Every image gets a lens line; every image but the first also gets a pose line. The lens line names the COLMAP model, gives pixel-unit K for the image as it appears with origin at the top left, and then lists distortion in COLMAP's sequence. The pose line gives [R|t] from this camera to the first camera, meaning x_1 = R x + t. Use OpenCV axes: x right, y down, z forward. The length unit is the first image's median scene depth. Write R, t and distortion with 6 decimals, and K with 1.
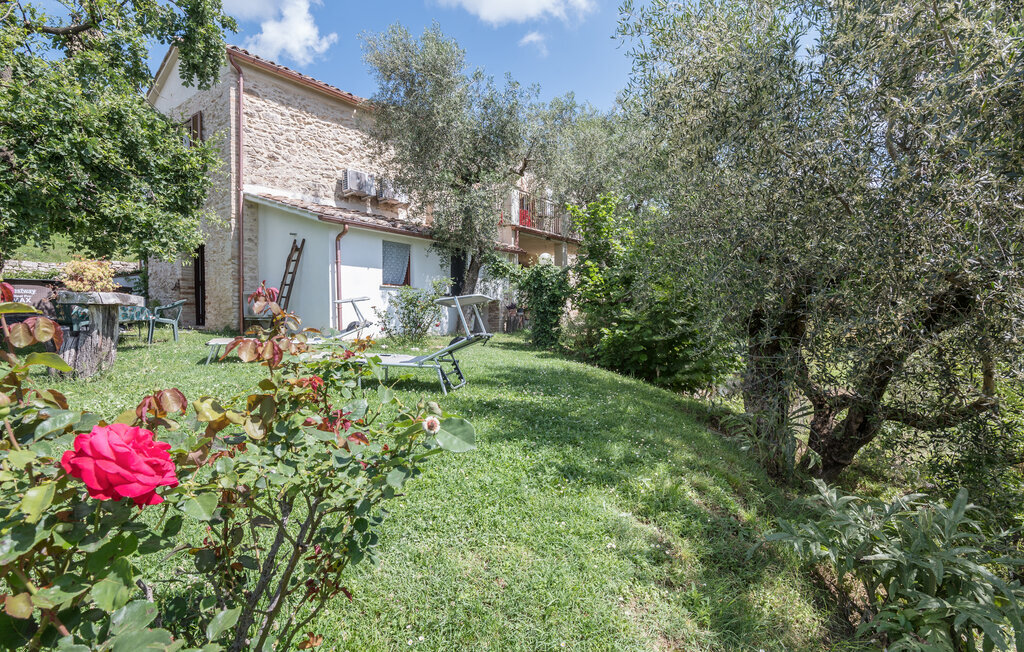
lens RADIAL K [[489.1, 0, 514.0], [0, 489.1, 326.1], [0, 0, 1]] dist [-0.012137, 0.002001]
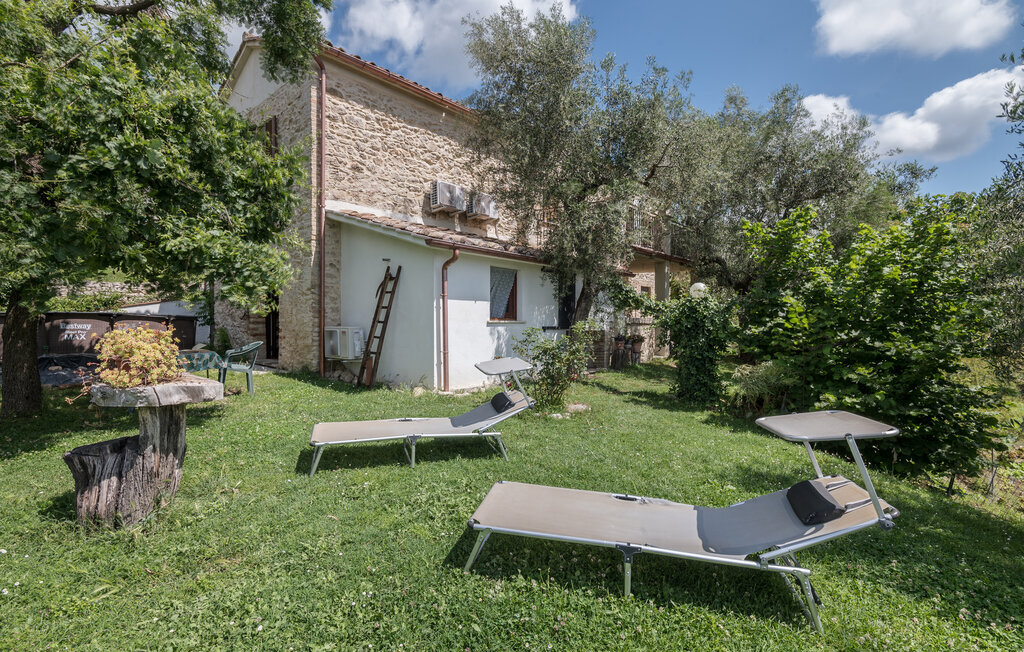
lens RADIAL K [[466.8, 0, 511.0], [0, 466.8, 324.8], [0, 0, 1]] dist [0.003675, -0.002204]
pose [[0.997613, 0.005065, -0.068867, -0.177819], [-0.005659, 0.999948, -0.008432, -0.069710], [0.068821, 0.008801, 0.997590, 0.213561]]
